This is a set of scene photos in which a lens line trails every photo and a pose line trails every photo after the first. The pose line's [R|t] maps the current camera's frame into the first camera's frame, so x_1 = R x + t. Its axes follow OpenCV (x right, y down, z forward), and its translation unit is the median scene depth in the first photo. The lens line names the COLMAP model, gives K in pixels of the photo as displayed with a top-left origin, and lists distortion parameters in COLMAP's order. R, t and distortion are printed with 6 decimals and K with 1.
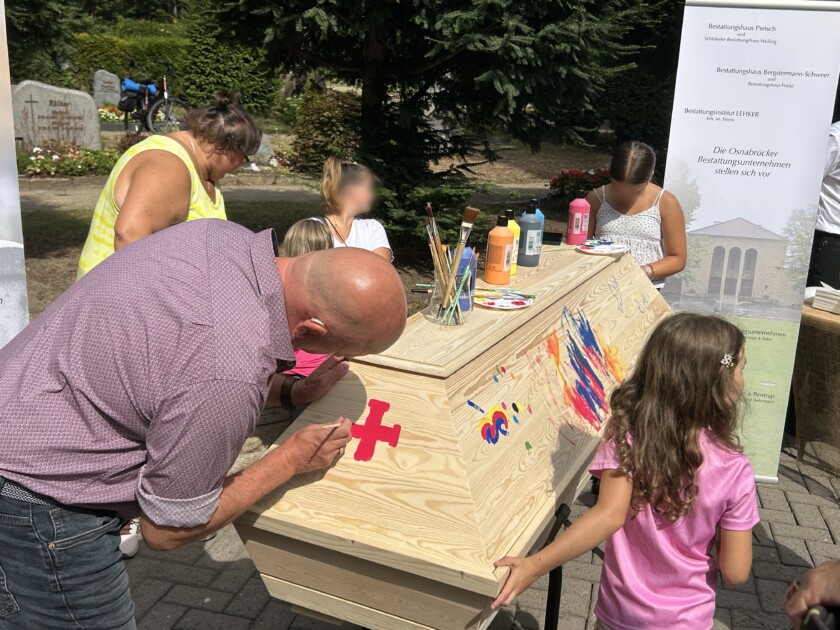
lens RADIAL K [[870.2, 0, 420.0], [0, 870.2, 315.0], [0, 0, 1]] dist [0.125310, -0.032284]
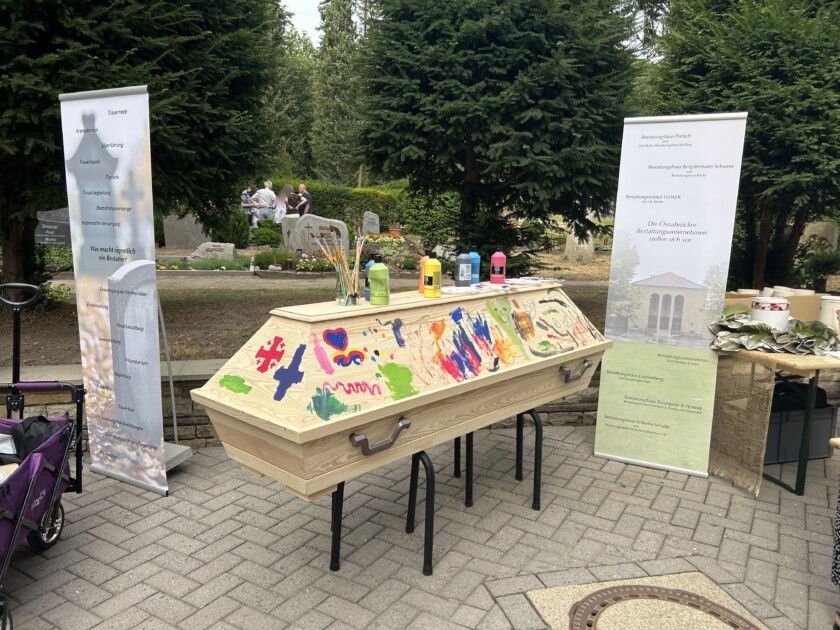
lens RADIAL K [[634.3, 0, 420.0], [0, 634.3, 315.0], [0, 0, 1]] dist [0.188272, 0.001554]
pose [[0.960552, 0.029559, -0.276525, 0.270852], [-0.060381, 0.992782, -0.103620, 0.082109], [0.271466, 0.116229, 0.955404, -0.055450]]
